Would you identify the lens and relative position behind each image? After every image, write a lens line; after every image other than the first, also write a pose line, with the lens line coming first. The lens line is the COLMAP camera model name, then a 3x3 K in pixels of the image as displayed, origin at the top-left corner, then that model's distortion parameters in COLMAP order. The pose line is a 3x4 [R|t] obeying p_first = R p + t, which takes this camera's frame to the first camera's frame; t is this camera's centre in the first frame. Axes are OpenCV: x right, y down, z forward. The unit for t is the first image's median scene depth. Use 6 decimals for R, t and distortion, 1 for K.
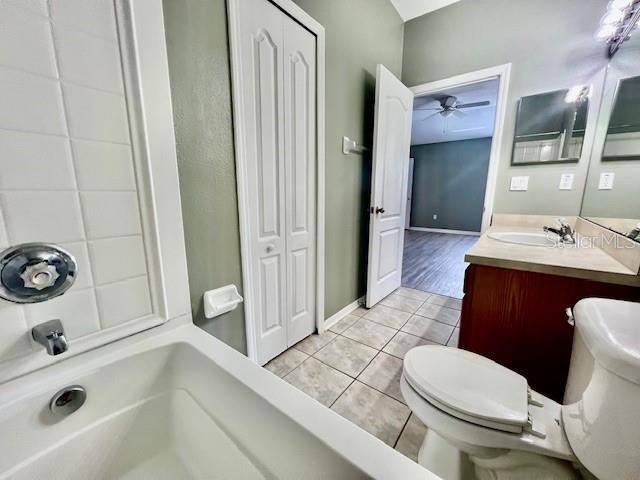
lens RADIAL K [[255.4, 0, 320.9], [0, 255.4, 240.5], [0, 0, 1]] dist [-0.000745, -0.000158]
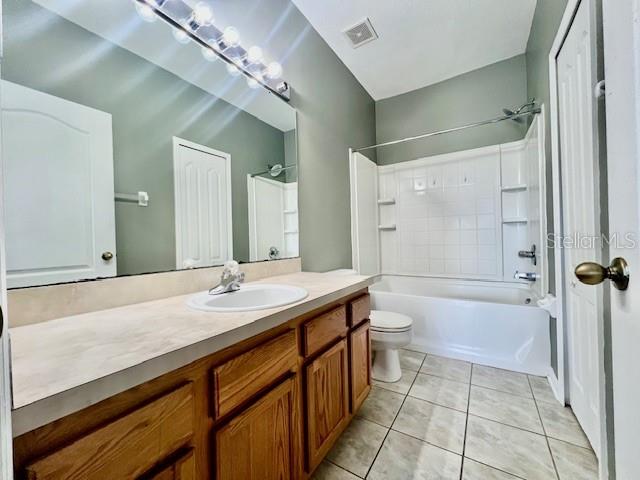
lens RADIAL K [[255.4, 0, 320.9], [0, 255.4, 240.5], [0, 0, 1]] dist [-0.000745, -0.000158]
pose [[-0.996066, 0.019262, -0.086493, 0.794231], [0.002864, 0.982576, 0.185842, -0.295200], [0.088566, 0.184863, -0.978765, 1.858150]]
